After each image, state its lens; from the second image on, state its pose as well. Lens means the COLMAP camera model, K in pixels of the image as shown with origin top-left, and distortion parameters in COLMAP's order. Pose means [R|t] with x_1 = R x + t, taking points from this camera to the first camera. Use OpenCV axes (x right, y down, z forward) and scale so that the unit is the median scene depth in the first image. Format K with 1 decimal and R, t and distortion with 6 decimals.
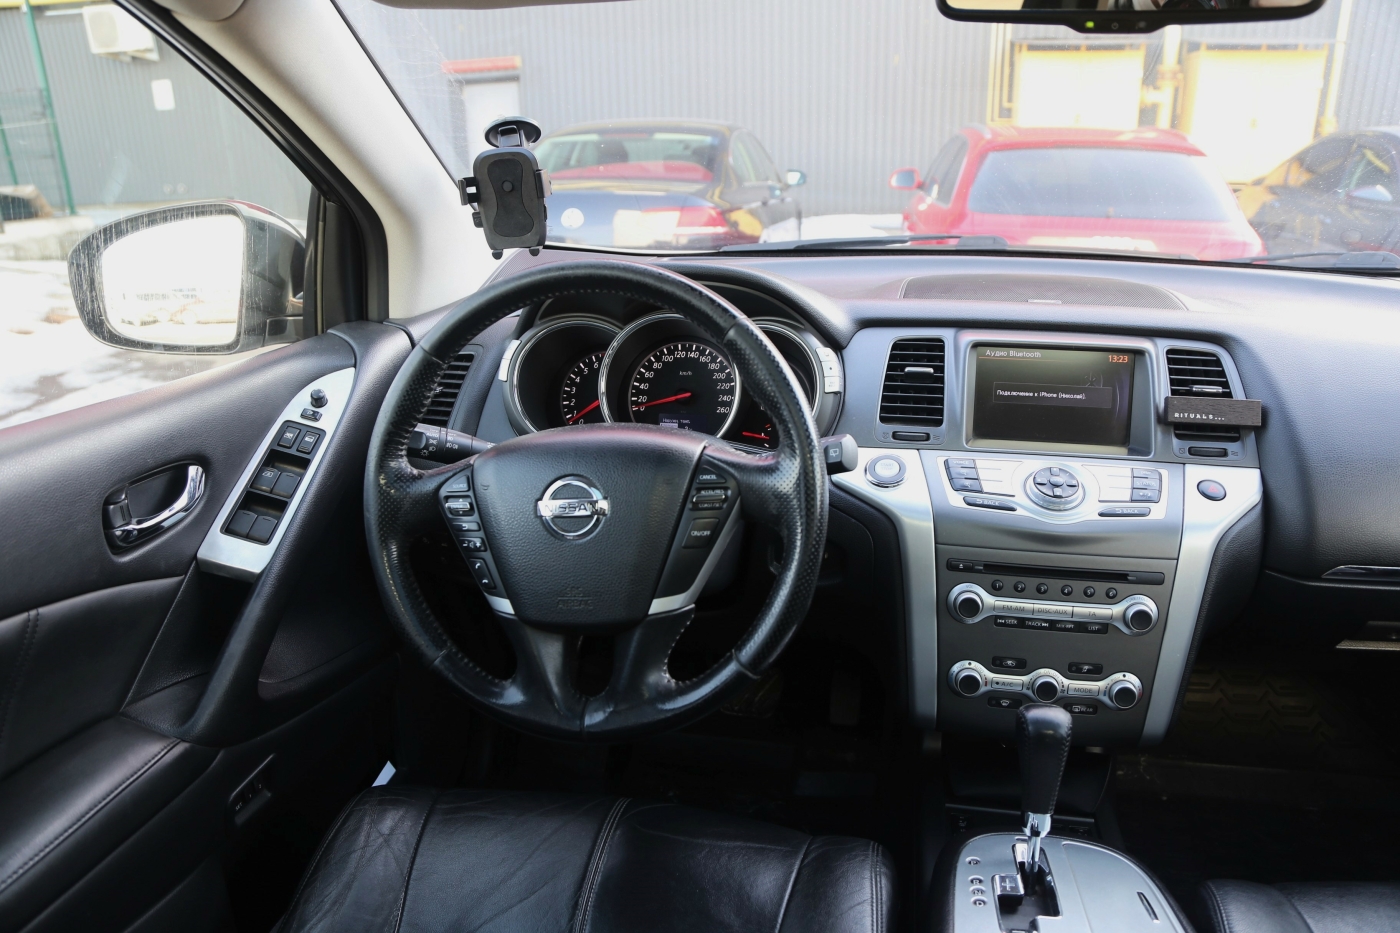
lens RADIAL K [[931.2, 0, 702.2], [0, 931.2, 468.2], [0, 0, 1]] dist [-0.129732, 0.052691]
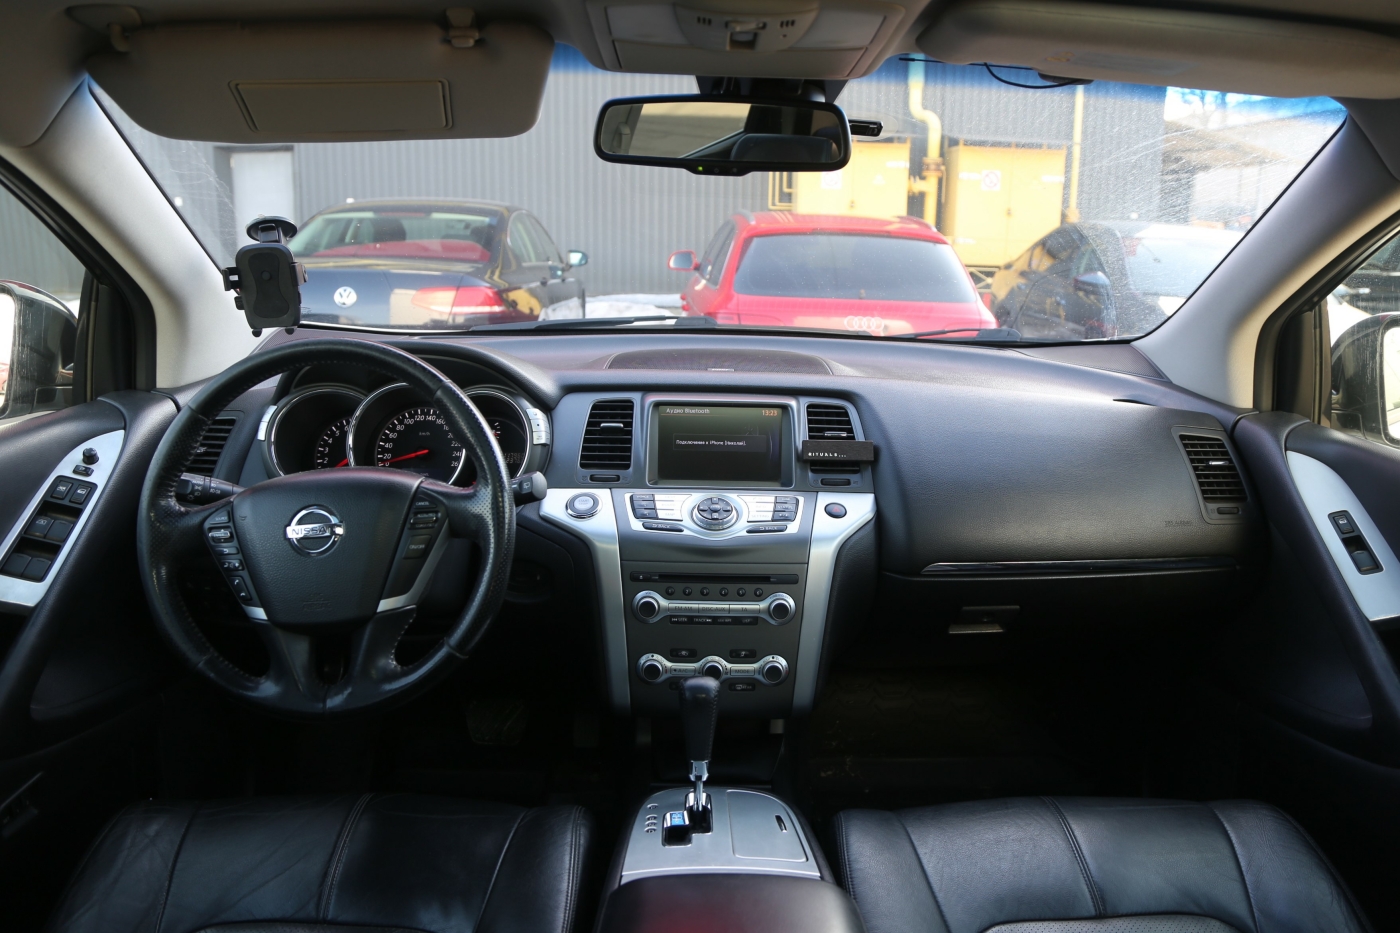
lens RADIAL K [[970.6, 0, 724.3], [0, 970.6, 452.9], [0, 0, 1]] dist [-0.129667, 0.057157]
pose [[0.972728, -0.017424, 0.231293, 0.085128], [0.041479, 0.994167, -0.099551, 0.071016], [-0.228209, 0.106430, 0.967777, -0.311597]]
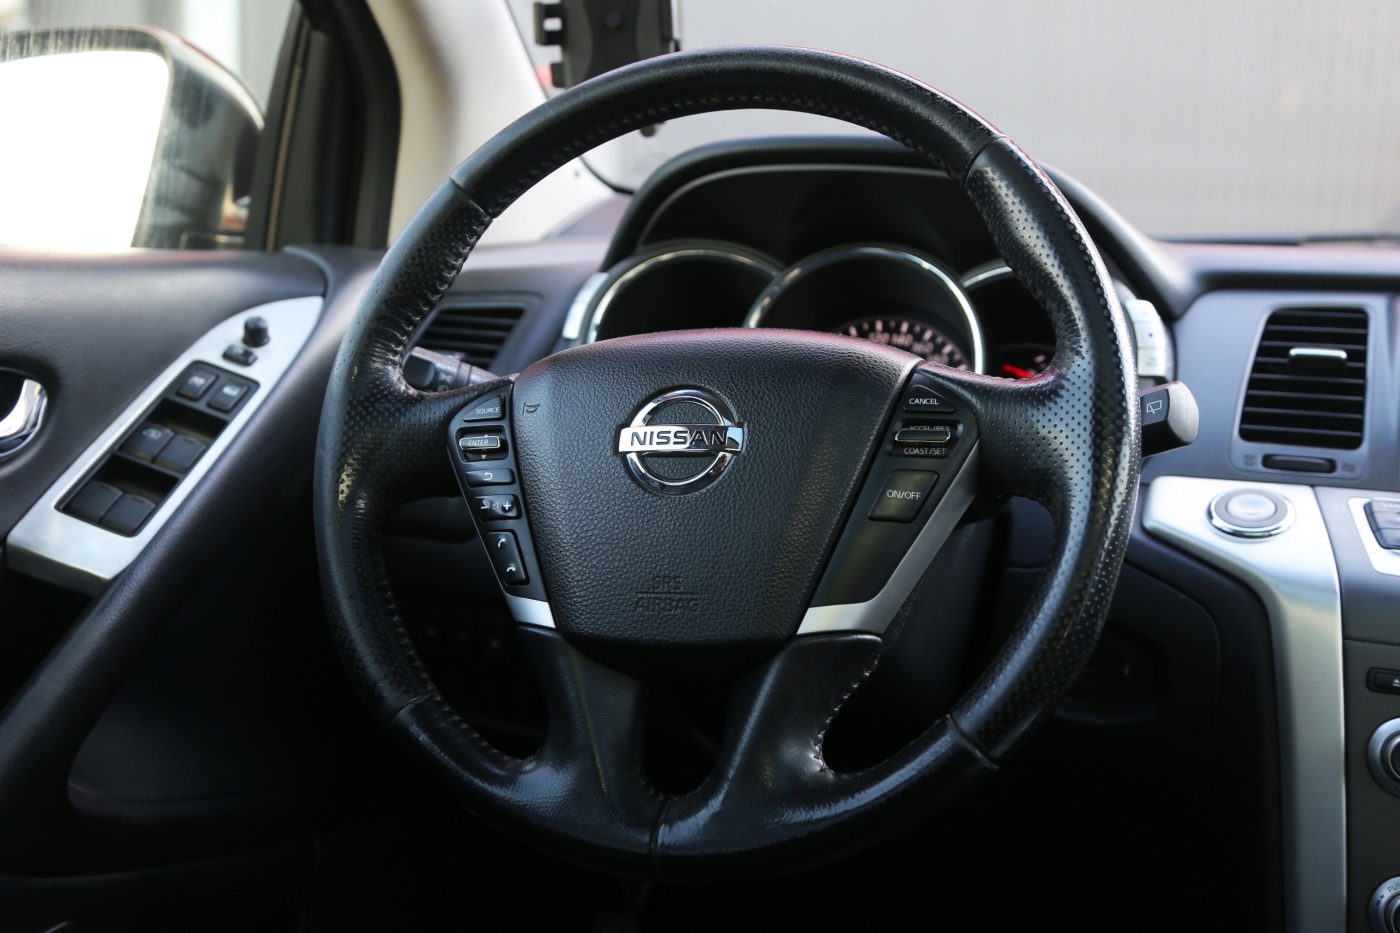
lens RADIAL K [[1684.4, 0, 665.8], [0, 1684.4, 440.9], [0, 0, 1]] dist [-0.004364, 0.000000]
pose [[0.986915, 0.074326, -0.143090, -0.000075], [-0.104505, 0.970652, -0.216595, 0.213693], [0.122792, 0.228714, 0.965718, 0.000164]]
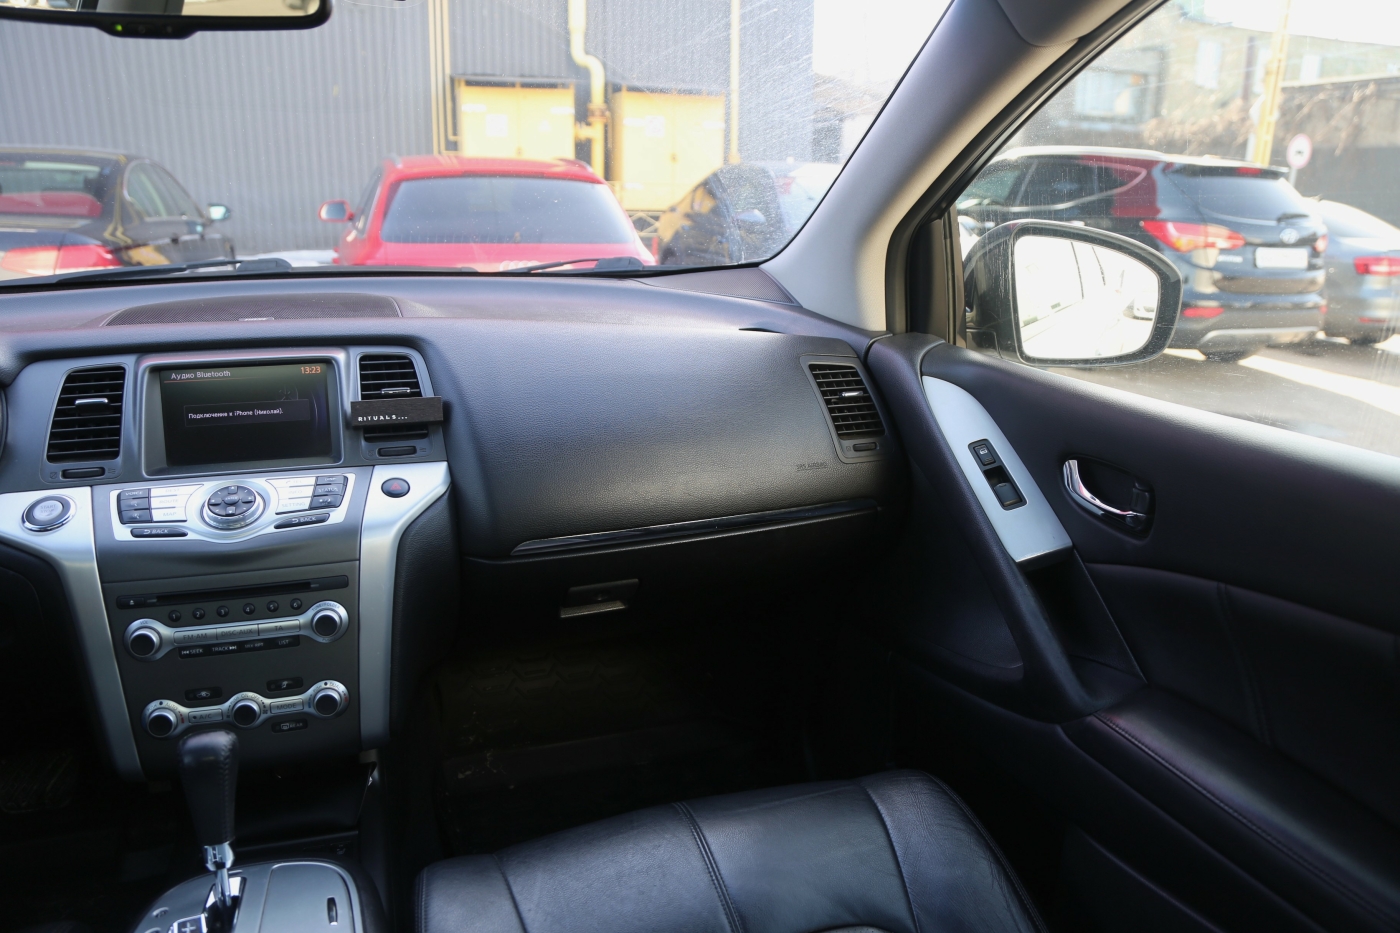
lens RADIAL K [[931.2, 0, 704.3], [0, 931.2, 470.5], [0, 0, 1]] dist [-0.129732, 0.052691]
pose [[0.858114, -0.118883, 0.499506, 0.332495], [0.134812, 0.990862, 0.004230, 0.045753], [-0.495445, 0.063710, 0.866300, -0.083261]]
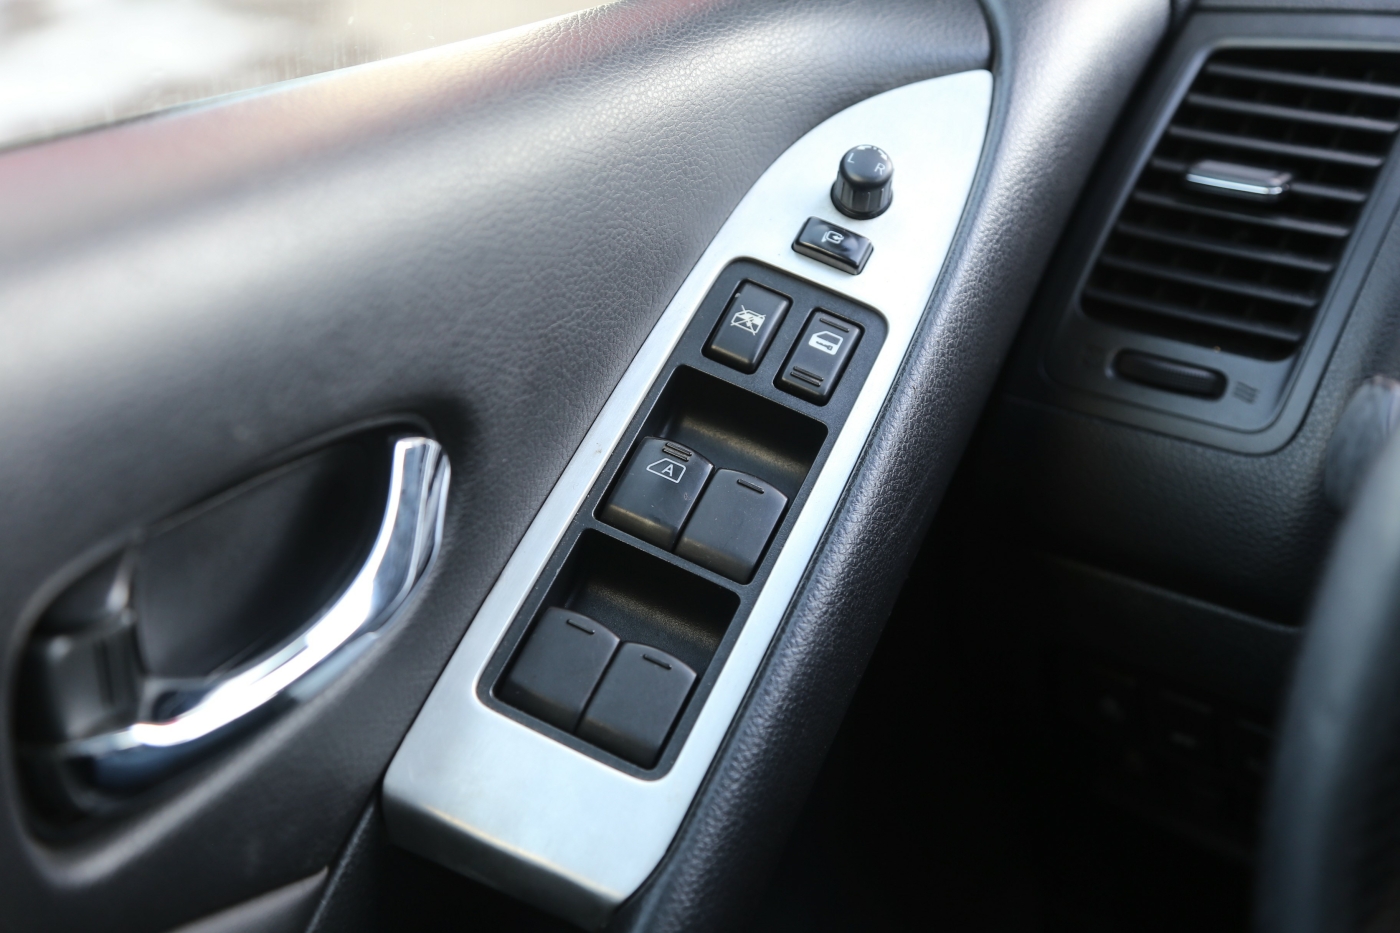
lens RADIAL K [[1855.8, 0, 695.2], [0, 1855.8, 473.3], [0, 0, 1]] dist [0.034576, 0.000000]
pose [[0.950436, 0.140105, -0.277564, -0.331915], [-0.111716, 0.986986, 0.115660, -0.054620], [0.290157, -0.078919, 0.953720, 0.512693]]
